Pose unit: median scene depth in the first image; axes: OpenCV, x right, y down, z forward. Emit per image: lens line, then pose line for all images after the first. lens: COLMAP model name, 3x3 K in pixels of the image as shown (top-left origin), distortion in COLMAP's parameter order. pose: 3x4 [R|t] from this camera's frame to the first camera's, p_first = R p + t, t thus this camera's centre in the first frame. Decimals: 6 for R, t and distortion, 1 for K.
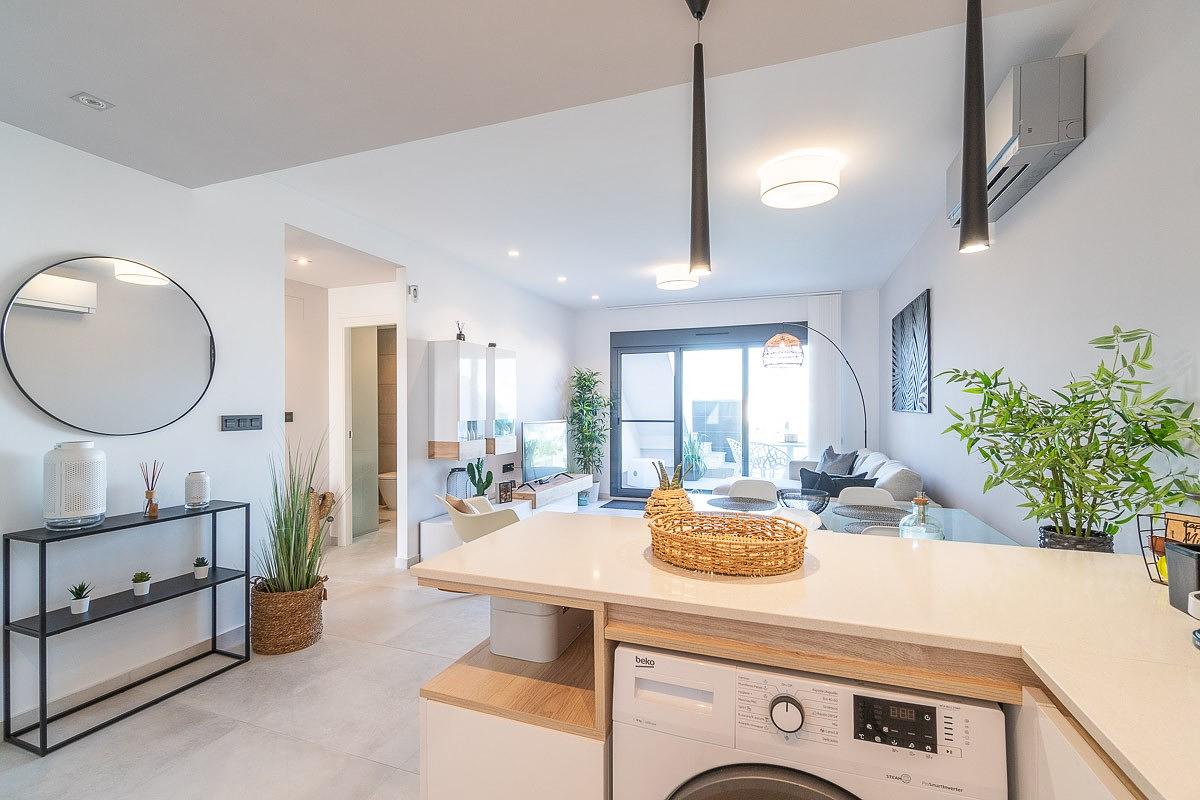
lens RADIAL K [[536.0, 0, 558.4], [0, 536.0, 400.6], [0, 0, 1]] dist [-0.000180, -0.000077]
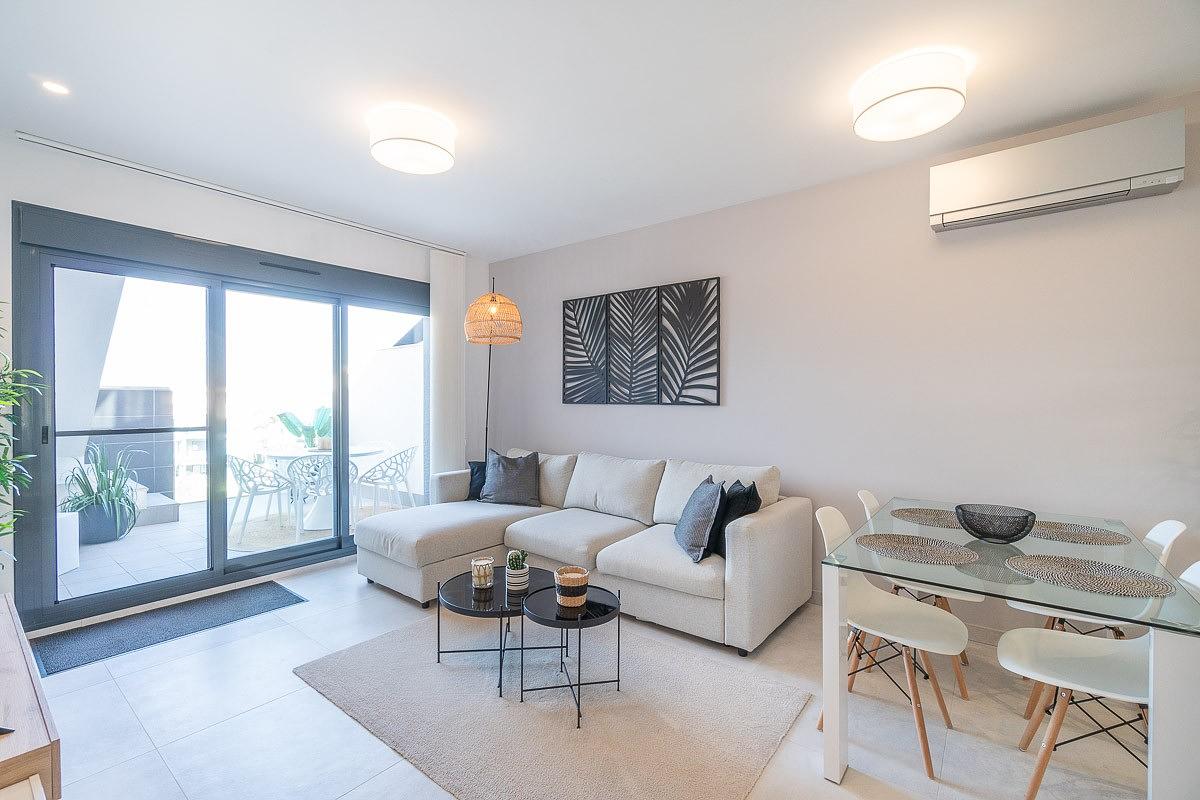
lens RADIAL K [[524.8, 0, 600.0], [0, 524.8, 400.0], [0, 0, 1]] dist [-0.017446, 0.000267]
pose [[0.248380, -0.001529, 0.968662, -0.199821], [-0.010026, 0.999941, 0.004149, 0.008765], [-0.968611, -0.010742, 0.248350, 0.675466]]
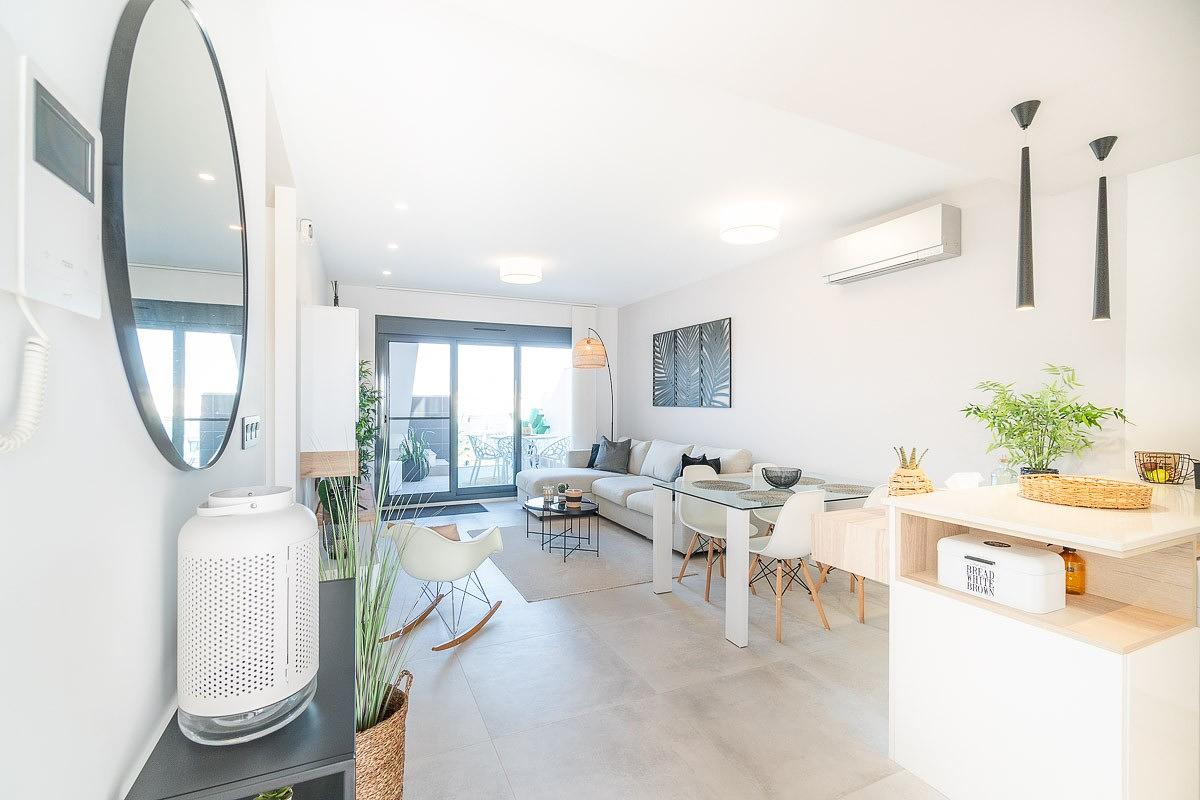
lens RADIAL K [[537.6, 0, 585.7], [0, 537.6, 398.9], [0, 0, 1]] dist [0.000900, -0.000044]
pose [[0.679281, 0.006804, 0.733847, -0.403869], [-0.010888, 0.999940, 0.000807, 0.002745], [-0.733797, -0.008539, 0.679315, 0.227938]]
